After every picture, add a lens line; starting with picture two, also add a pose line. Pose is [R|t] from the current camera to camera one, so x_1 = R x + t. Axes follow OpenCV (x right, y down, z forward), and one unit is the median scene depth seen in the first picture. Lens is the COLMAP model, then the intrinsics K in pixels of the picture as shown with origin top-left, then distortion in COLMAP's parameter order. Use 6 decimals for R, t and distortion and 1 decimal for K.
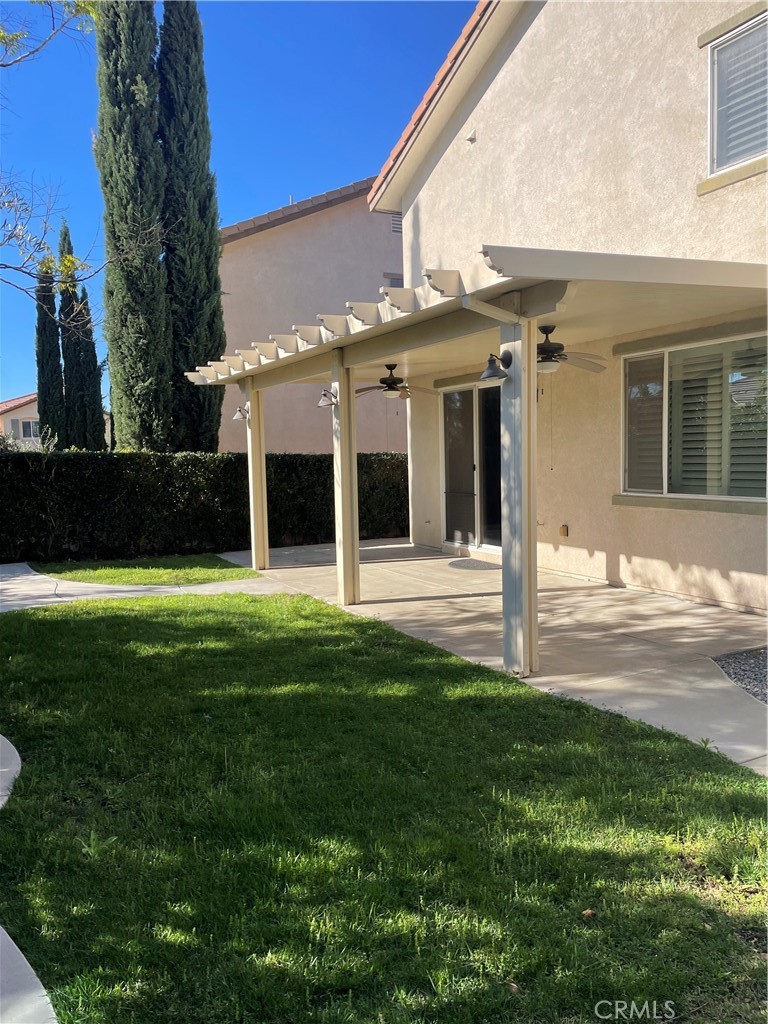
lens RADIAL K [[777.5, 0, 384.0], [0, 777.5, 514.0], [0, 0, 1]] dist [-0.000076, 0.002894]
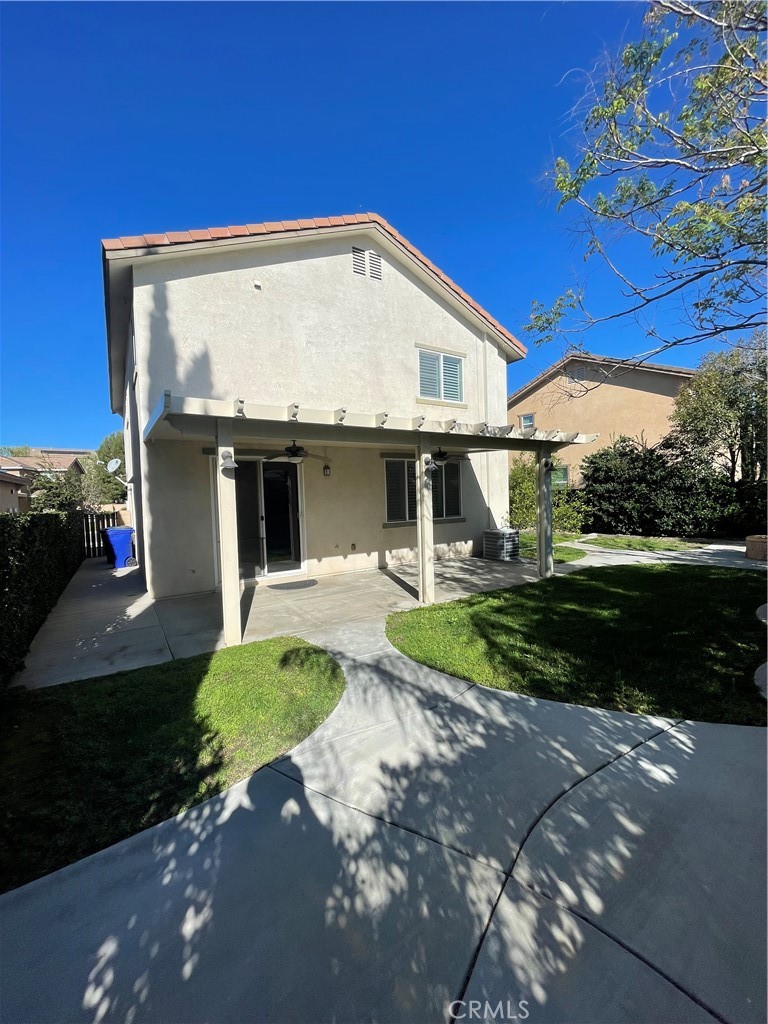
lens RADIAL K [[413.7, 0, 383.4], [0, 413.7, 508.8], [0, 0, 1]] dist [0.004180, 0.000323]
pose [[-0.099584, -0.008483, 0.994993, -0.784429], [0.110152, 0.993724, 0.019497, -0.080813], [-0.988913, 0.111542, -0.098025, 1.053916]]
